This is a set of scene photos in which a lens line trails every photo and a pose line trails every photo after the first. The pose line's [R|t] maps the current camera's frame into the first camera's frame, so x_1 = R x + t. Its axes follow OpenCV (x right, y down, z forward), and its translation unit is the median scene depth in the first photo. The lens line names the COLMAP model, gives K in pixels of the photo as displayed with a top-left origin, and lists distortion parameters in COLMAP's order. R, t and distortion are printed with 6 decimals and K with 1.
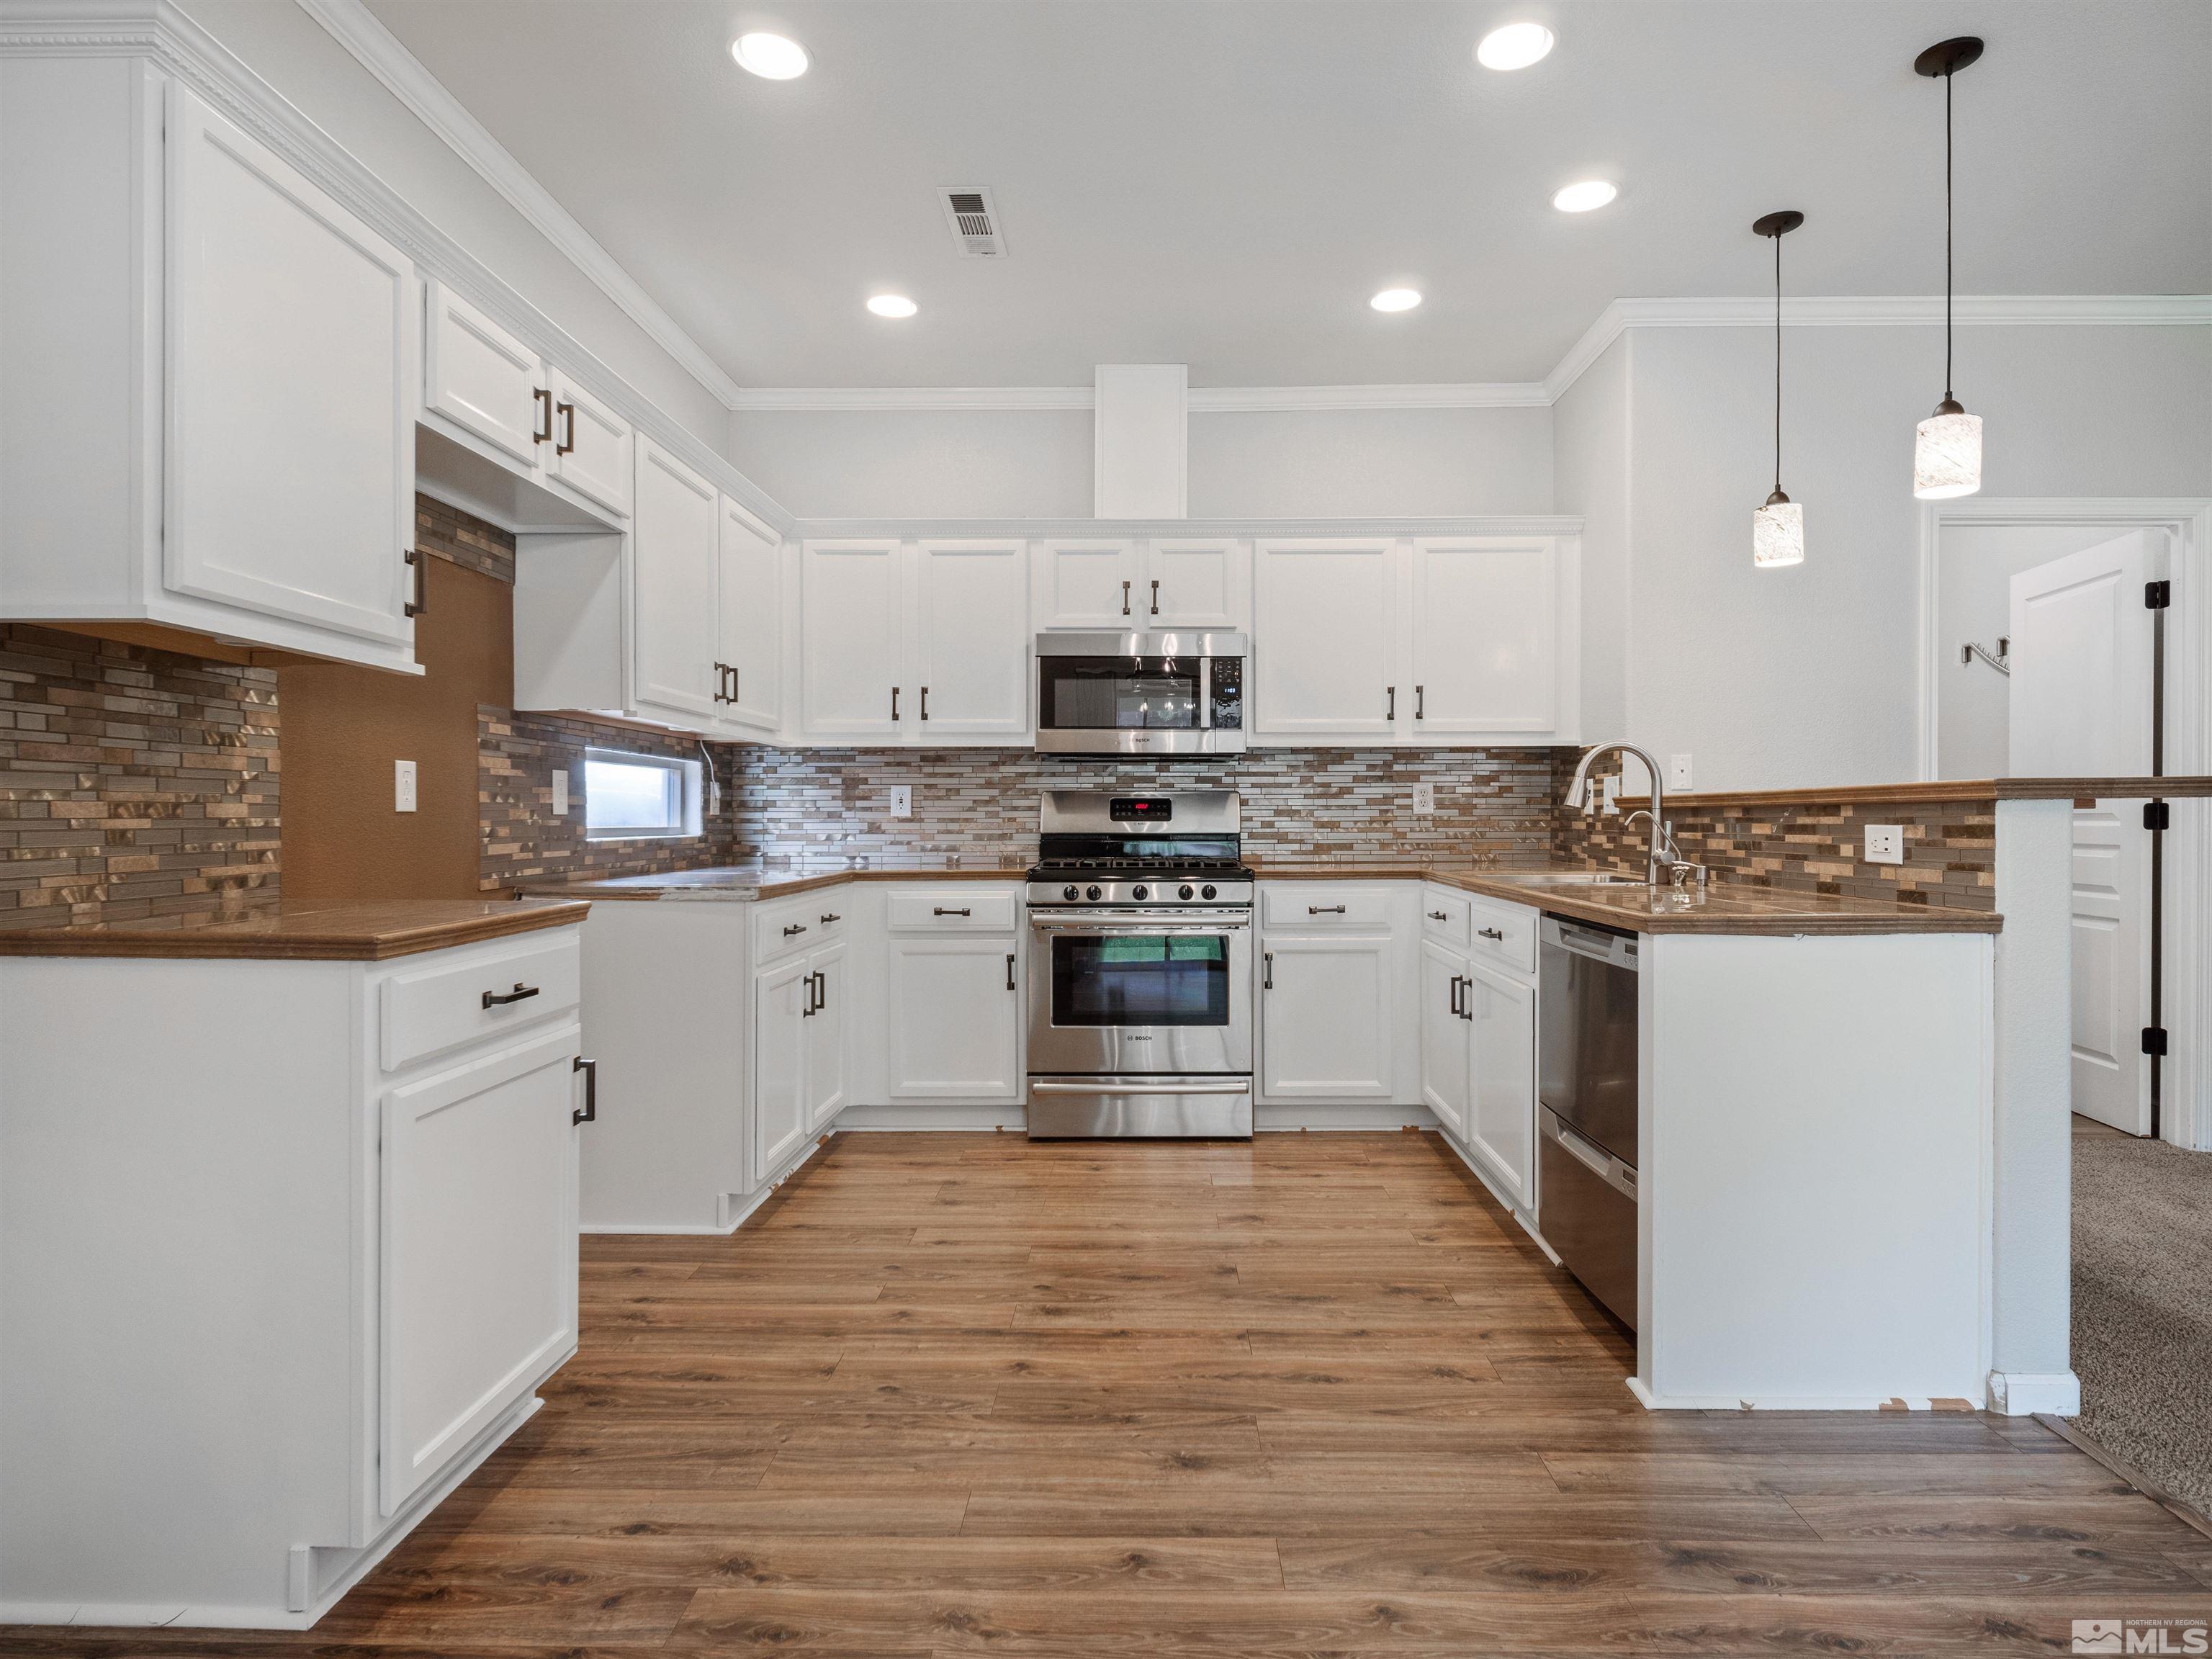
lens RADIAL K [[1233.3, 0, 1137.1], [0, 1233.3, 823.4], [0, 0, 1]] dist [-0.003072, -0.002077]
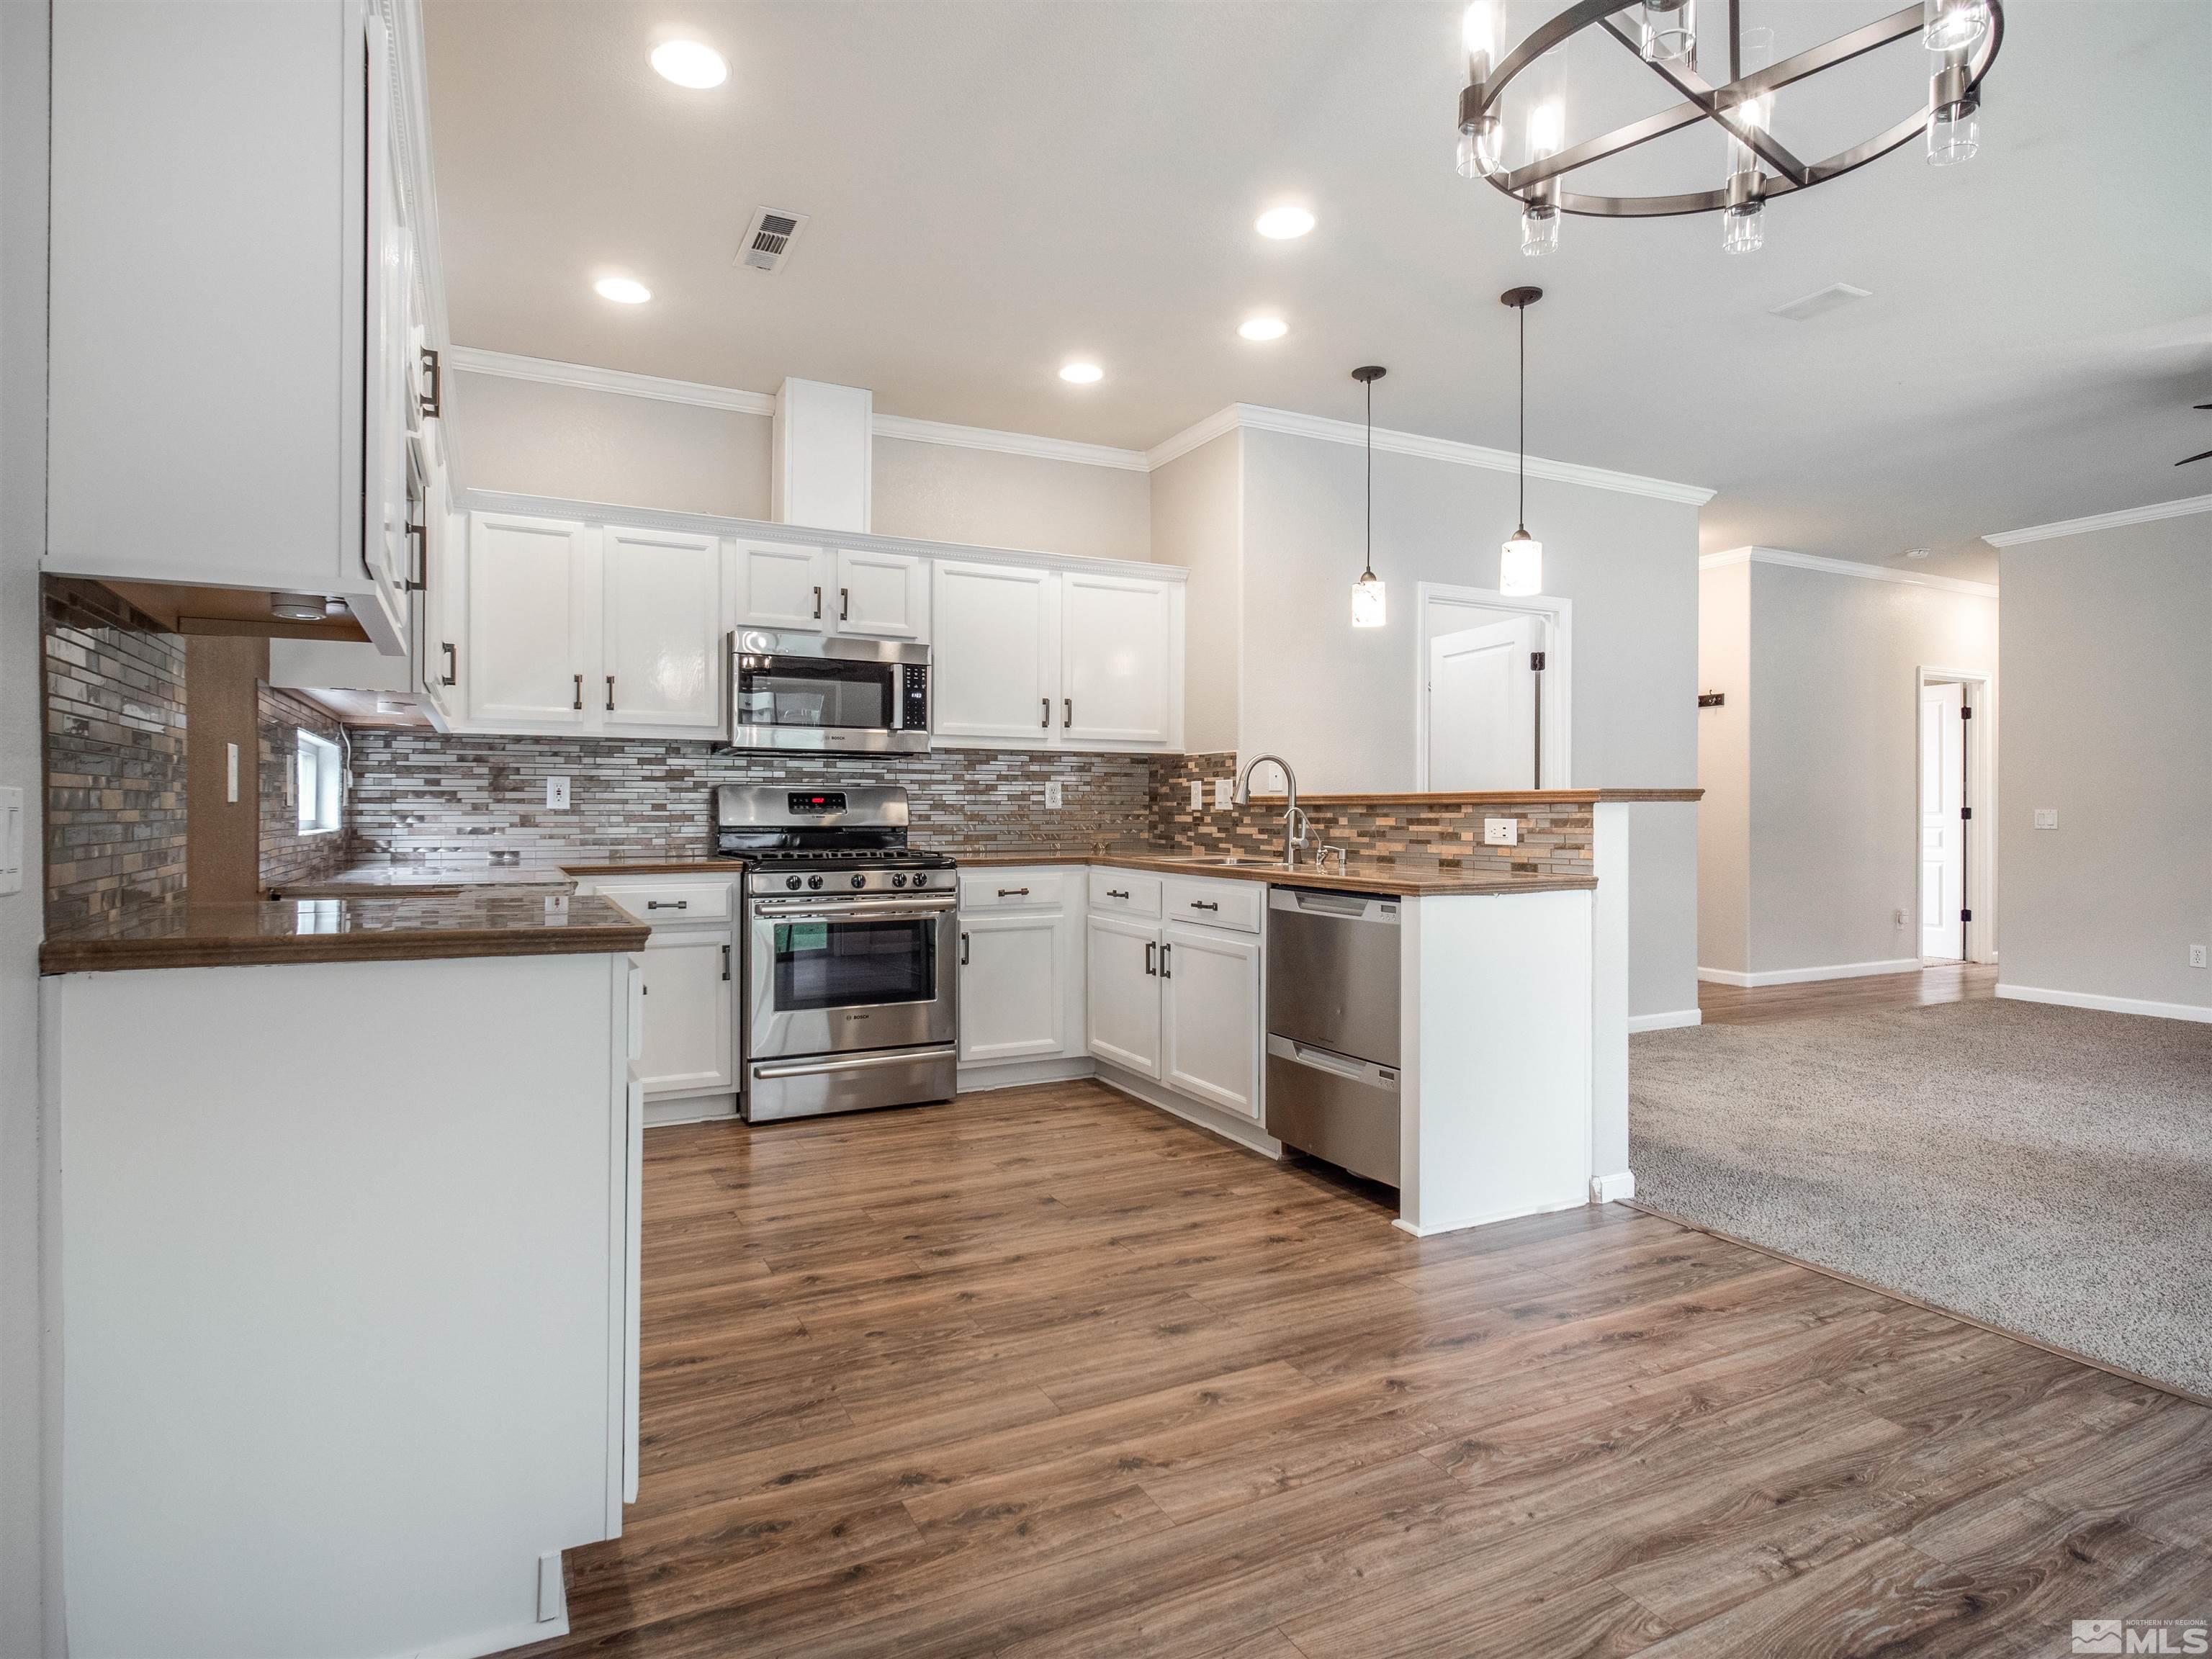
lens RADIAL K [[1204.0, 0, 1091.9], [0, 1204.0, 807.1], [0, 0, 1]] dist [-0.000799, -0.002708]
pose [[0.886550, 0.005066, 0.462605, -0.341562], [-0.001409, 0.999965, -0.008250, 0.000158], [-0.462631, 0.006662, 0.886526, -0.025181]]
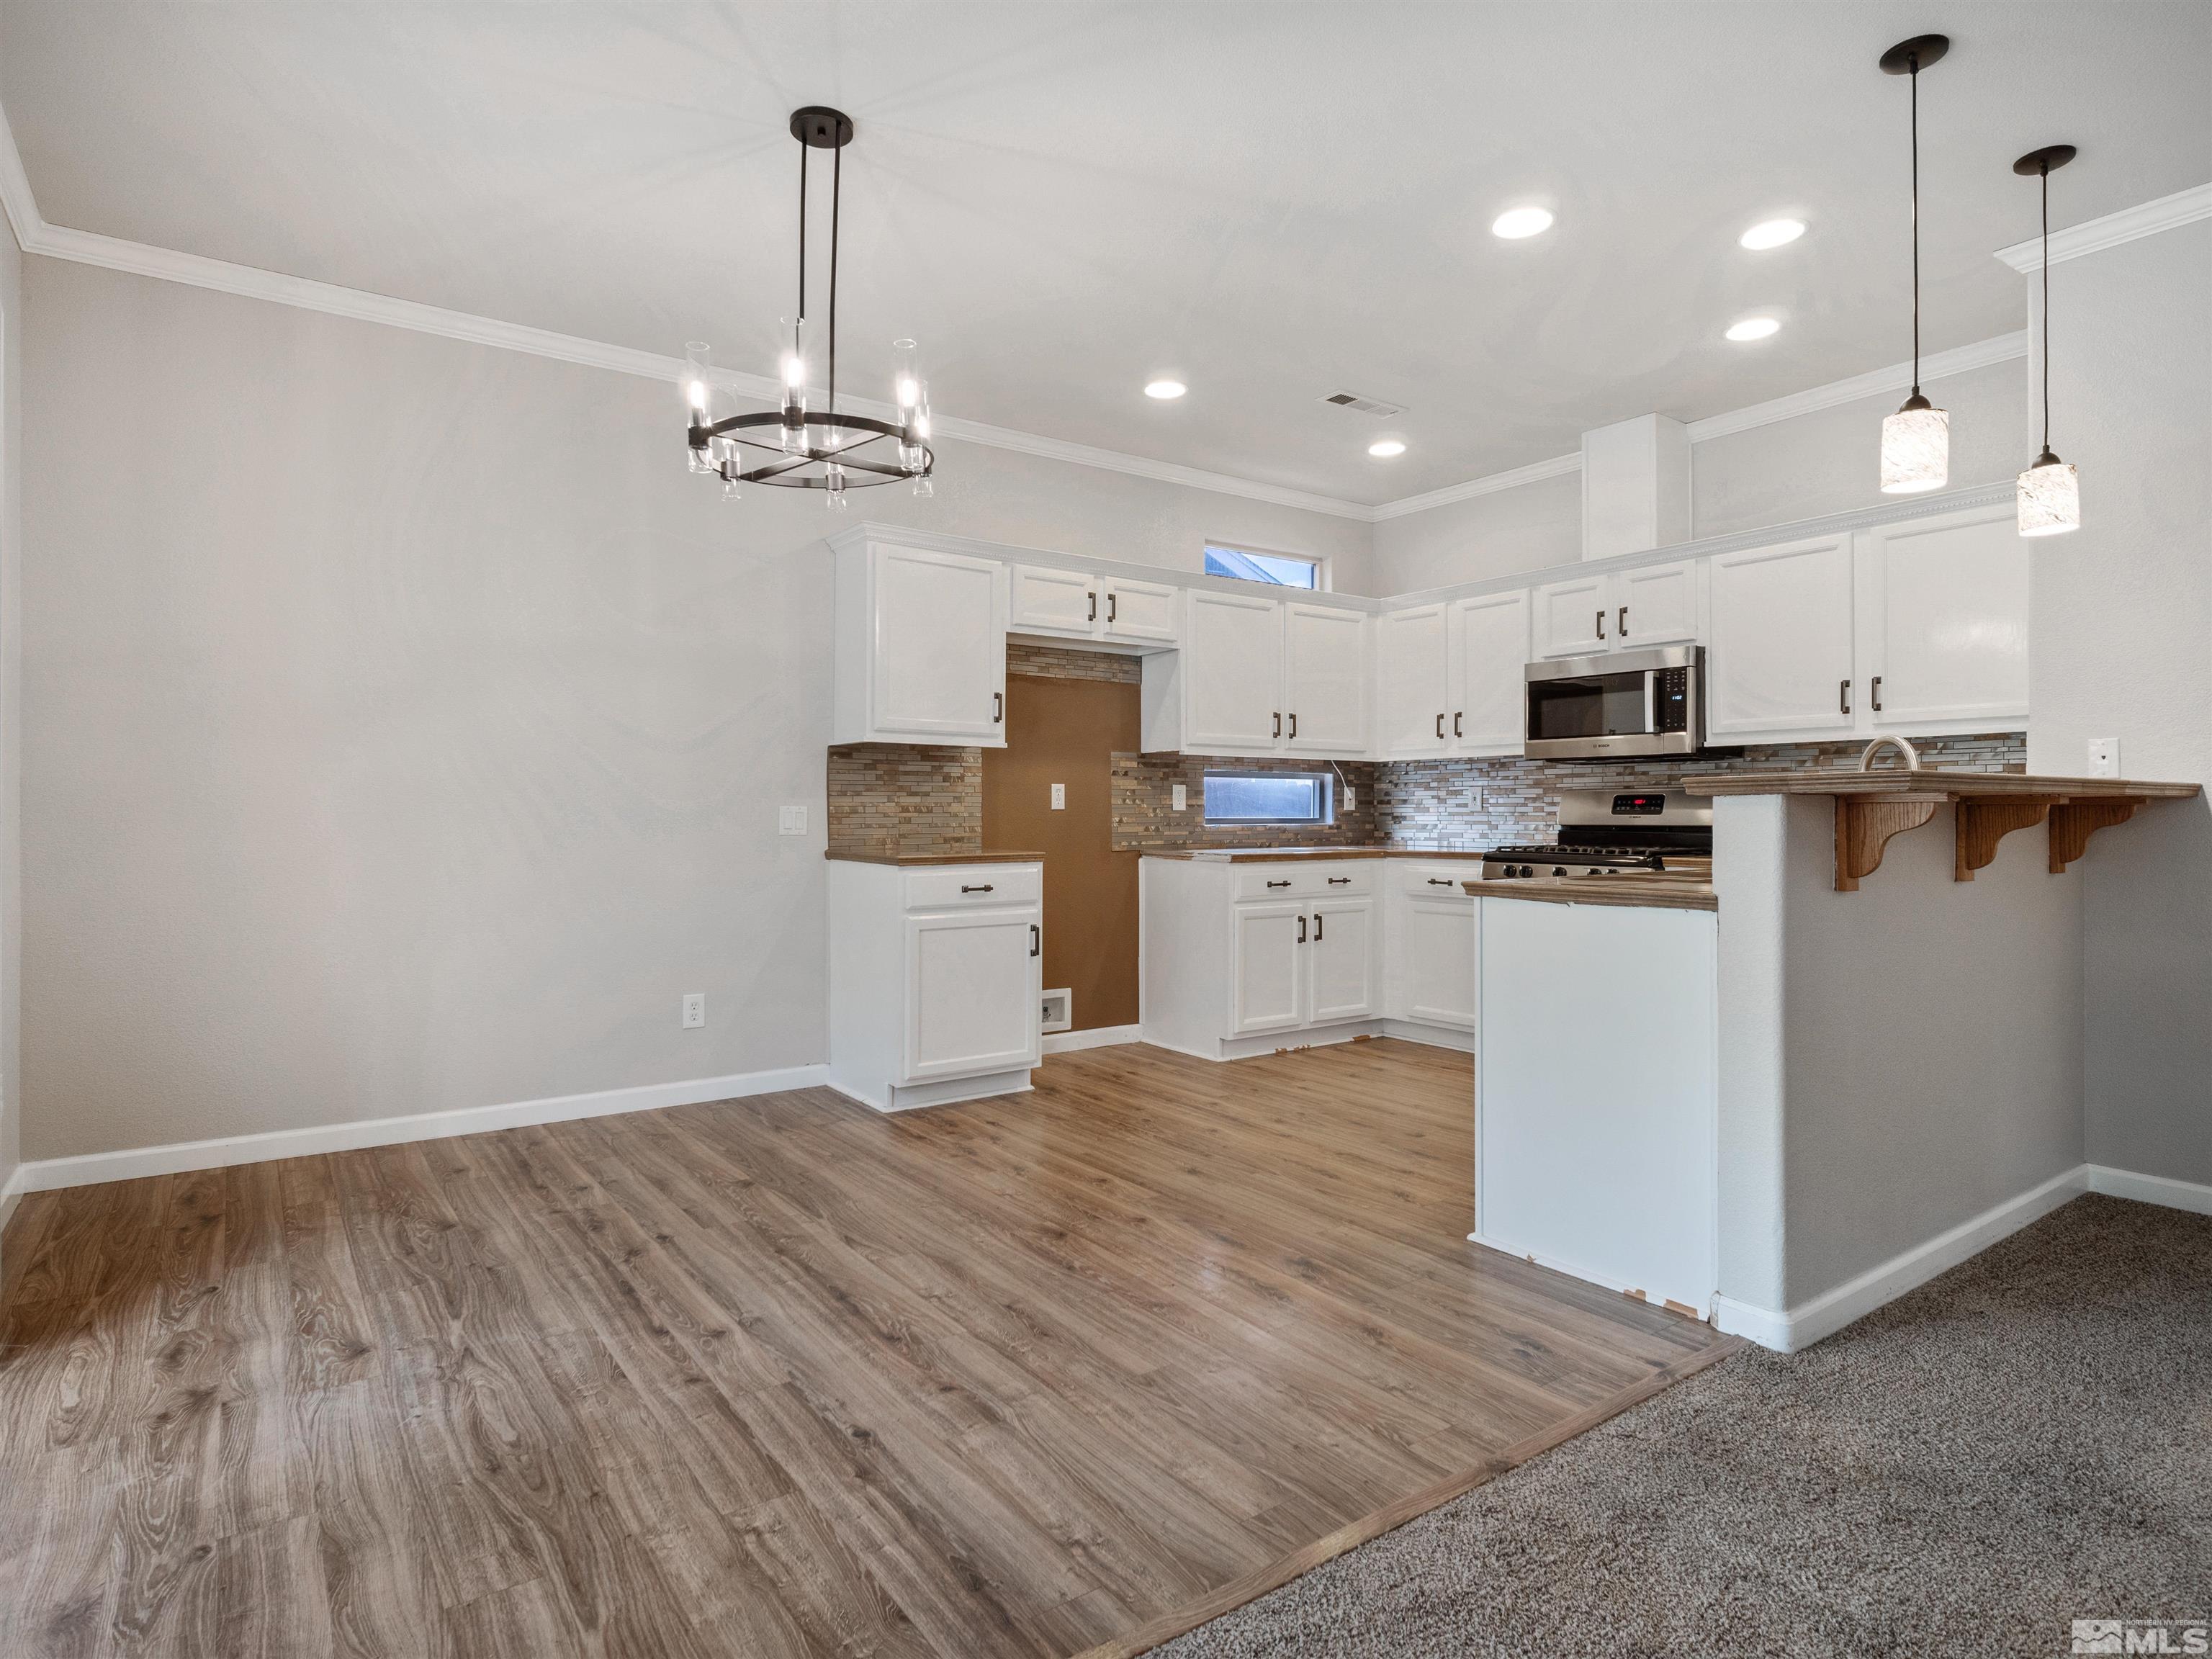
lens RADIAL K [[1204.0, 0, 1091.9], [0, 1204.0, 807.1], [0, 0, 1]] dist [-0.000799, -0.002708]
pose [[0.587105, -0.004225, -0.809500, 0.789316], [-0.002383, 0.999973, -0.006947, 0.000291], [0.809507, 0.006007, 0.587079, -0.086535]]
